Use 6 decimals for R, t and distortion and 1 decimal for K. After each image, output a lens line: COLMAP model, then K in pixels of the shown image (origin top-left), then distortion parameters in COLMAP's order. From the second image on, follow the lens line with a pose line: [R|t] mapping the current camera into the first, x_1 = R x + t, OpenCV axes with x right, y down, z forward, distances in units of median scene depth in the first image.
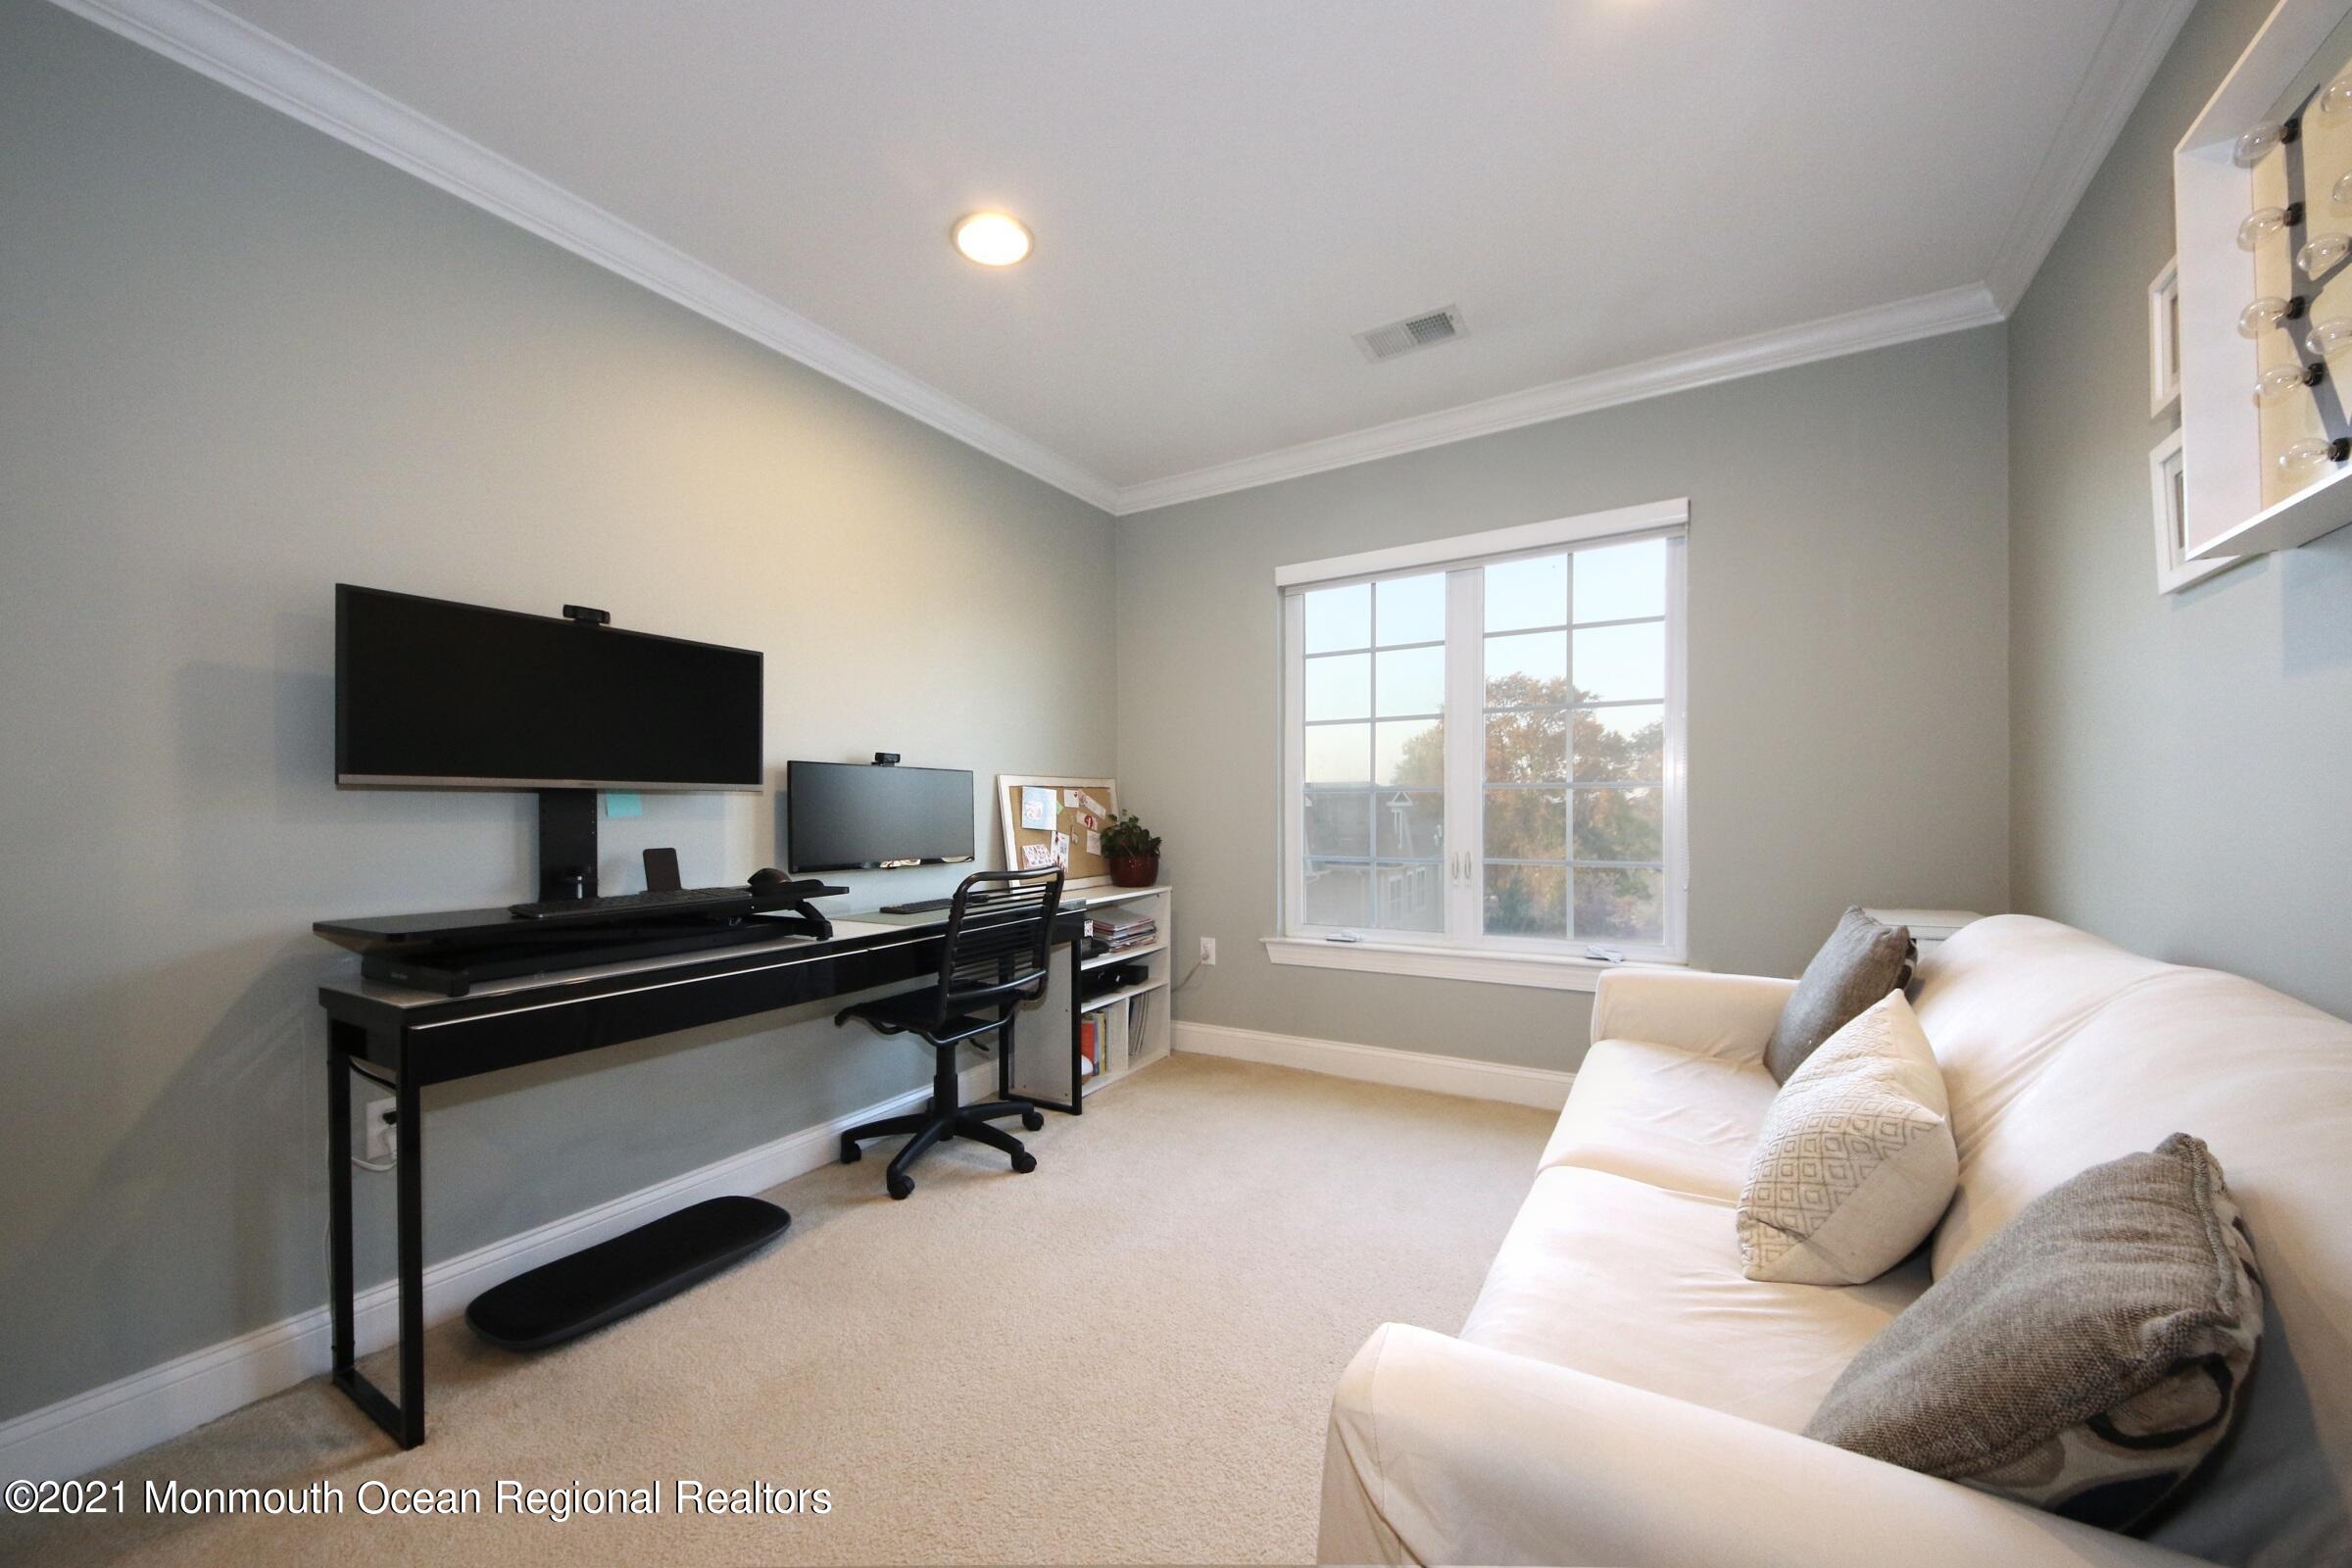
lens RADIAL K [[889.8, 0, 1187.3], [0, 889.8, 799.9], [0, 0, 1]] dist [0.012510, -0.001111]
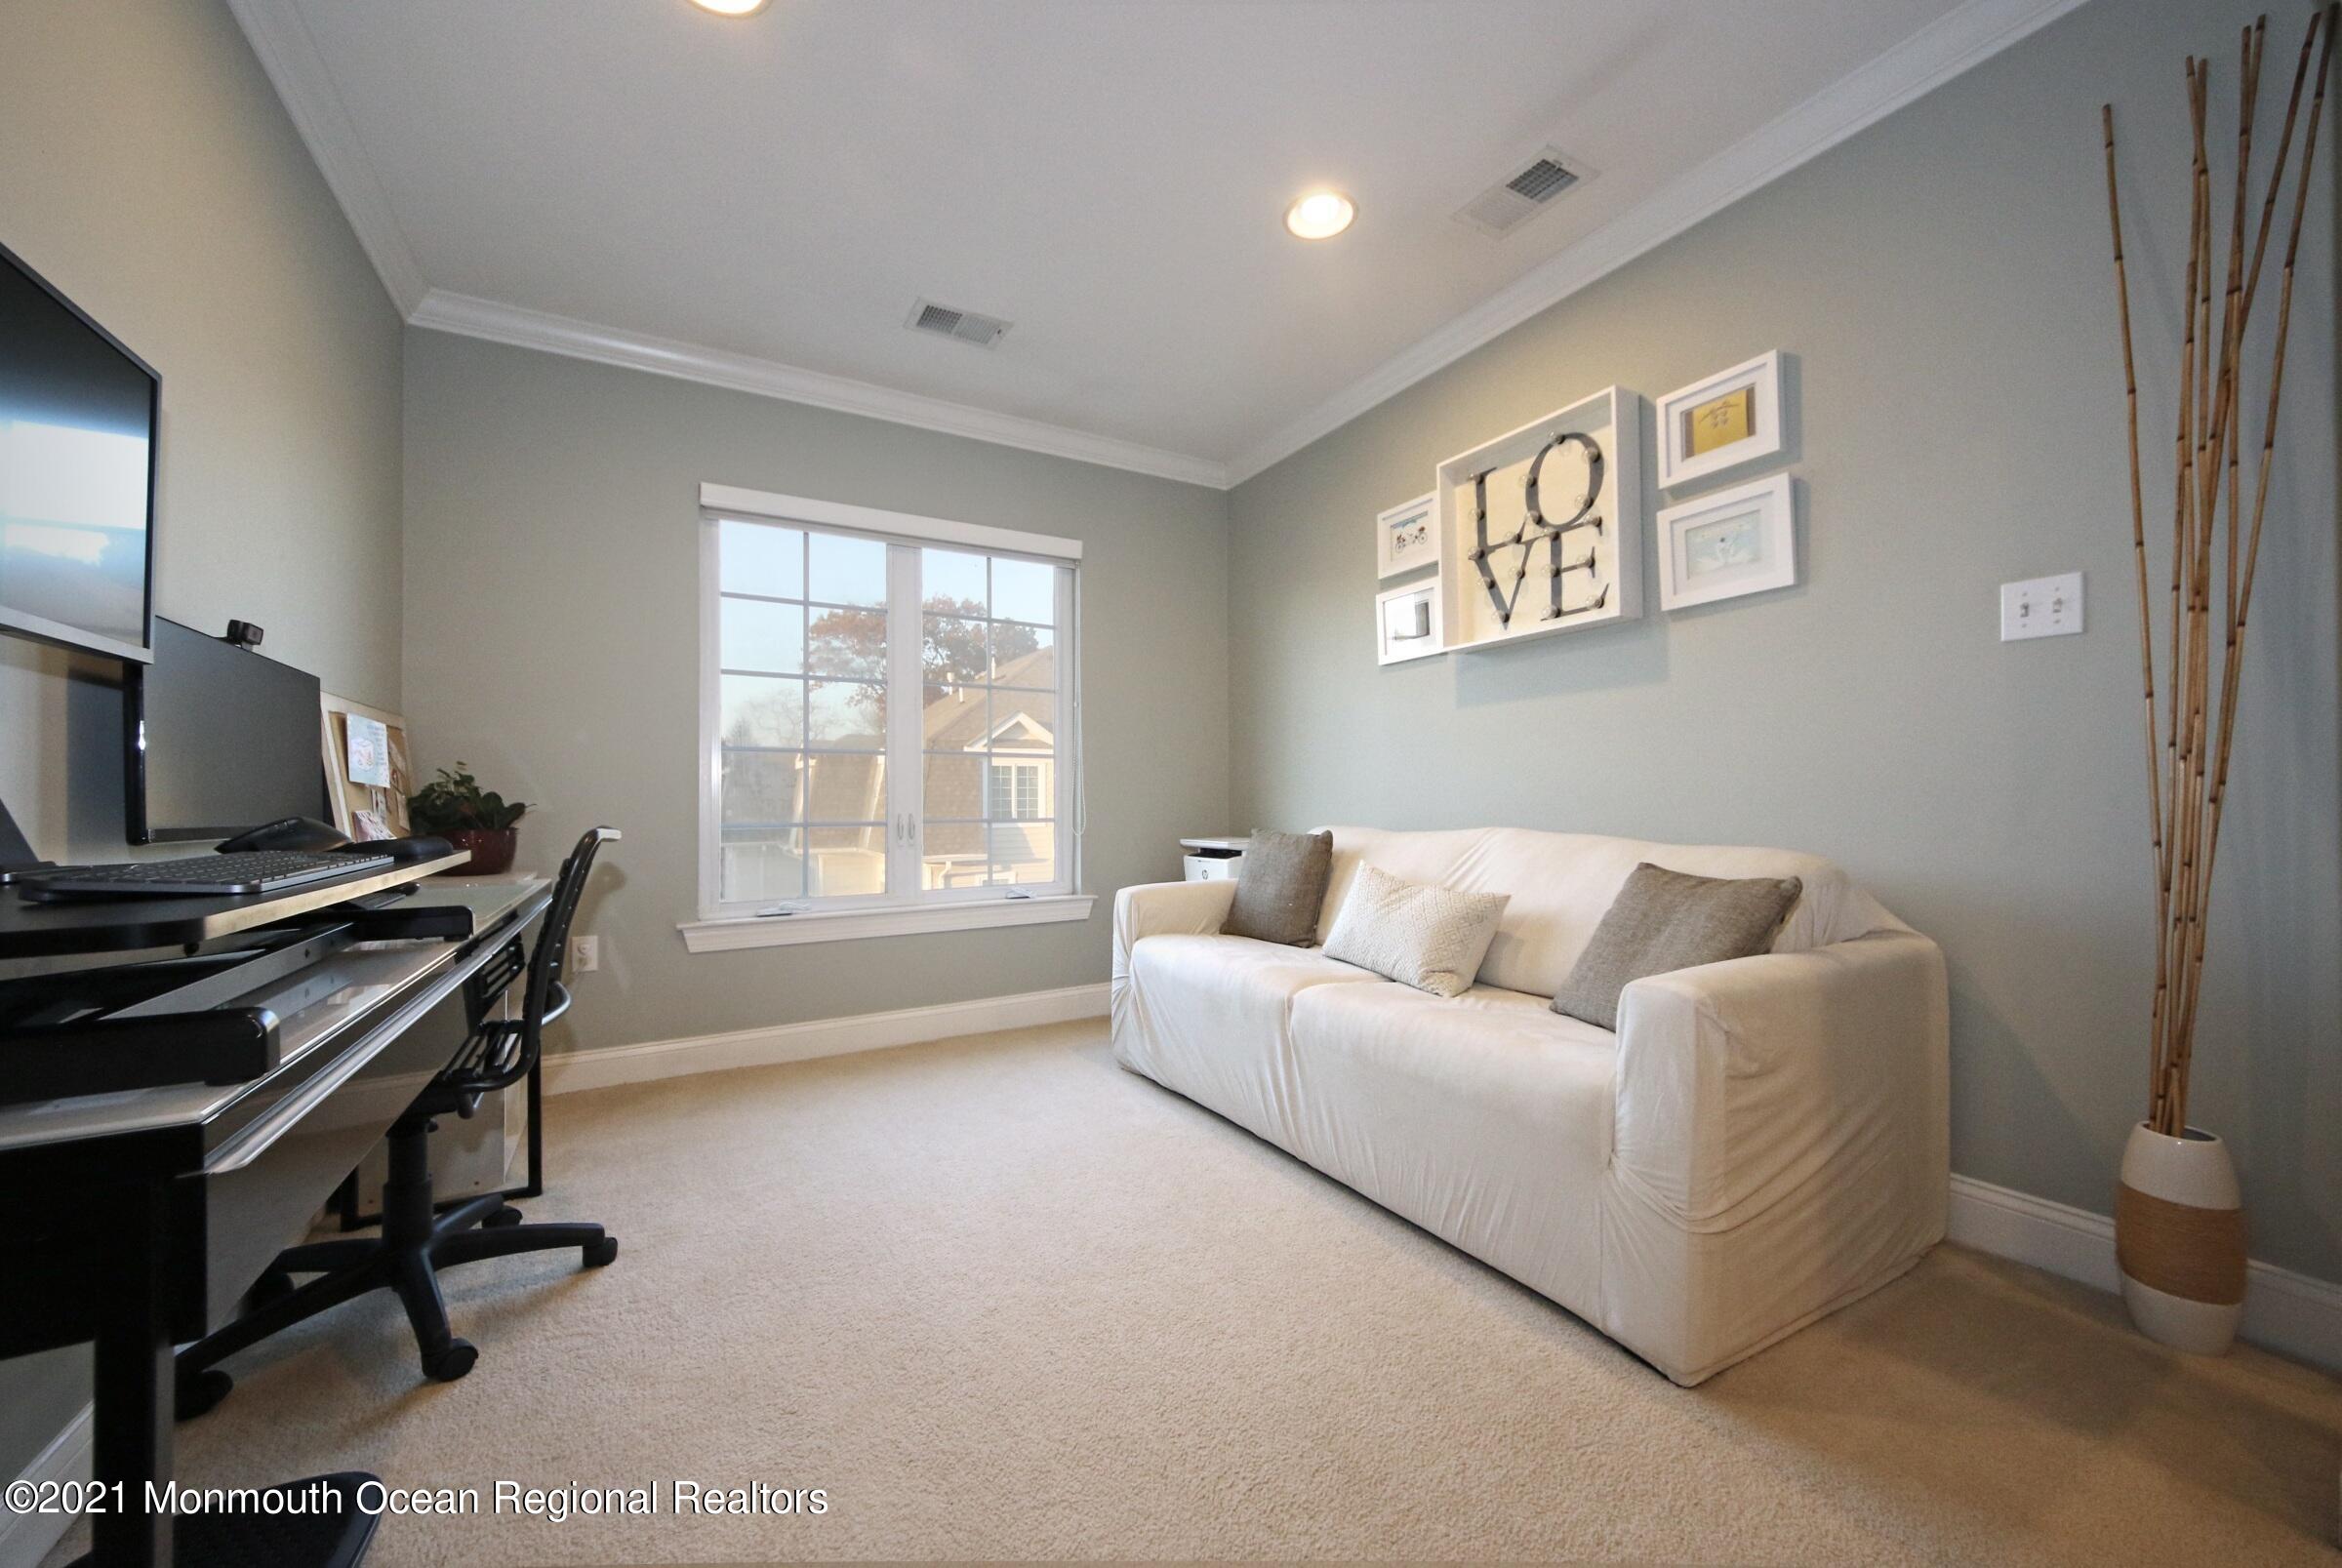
lens RADIAL K [[886.0, 0, 1184.1], [0, 886.0, 790.6], [0, 0, 1]] dist [0.012510, -0.001111]
pose [[0.477745, 0.014004, 0.878387, -0.423458], [-0.003385, 0.999895, -0.014100, 0.041741], [-0.878492, 0.003763, 0.477742, 0.196227]]
